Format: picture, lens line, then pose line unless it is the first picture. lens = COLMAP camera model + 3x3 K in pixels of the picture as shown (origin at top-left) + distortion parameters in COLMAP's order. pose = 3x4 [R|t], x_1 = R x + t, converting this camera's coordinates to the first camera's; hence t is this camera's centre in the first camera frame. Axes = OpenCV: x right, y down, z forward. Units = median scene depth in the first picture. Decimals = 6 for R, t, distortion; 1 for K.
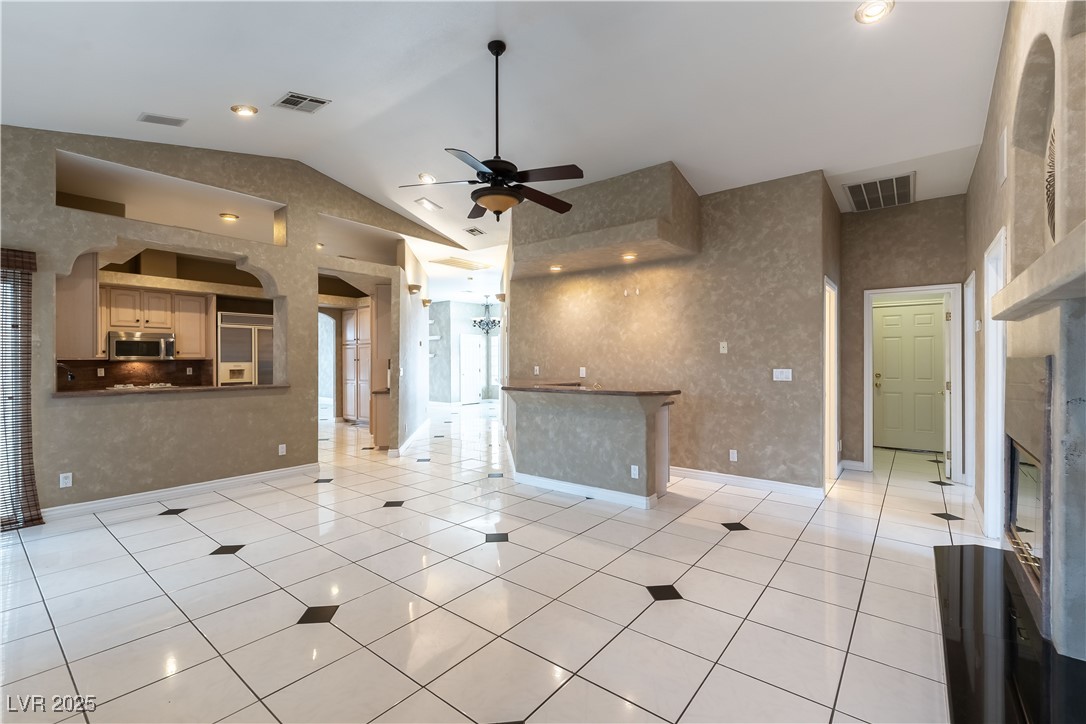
lens RADIAL K [[469.3, 0, 556.2], [0, 469.3, 360.3], [0, 0, 1]] dist [0.001204, -0.000450]
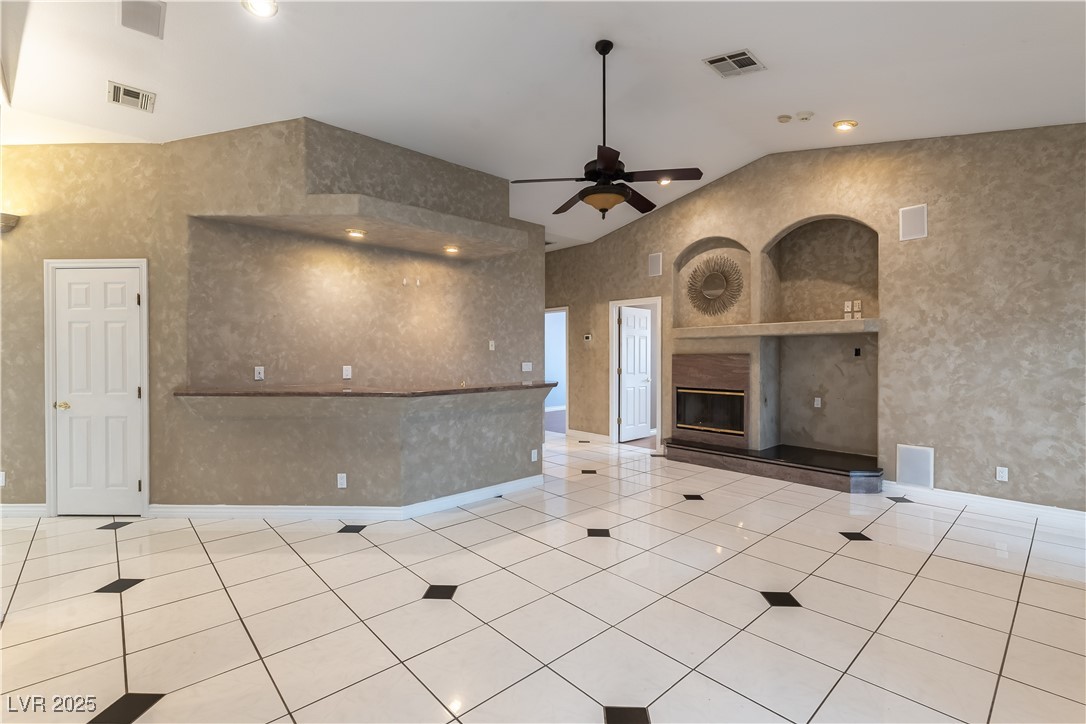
lens RADIAL K [[469.3, 0, 560.7], [0, 469.3, 359.5], [0, 0, 1]] dist [0.001204, -0.000450]
pose [[0.170513, -0.008492, 0.985319, -0.753013], [0.002873, 0.999963, 0.008121, -0.000885], [-0.985351, 0.001446, 0.170531, 0.605194]]
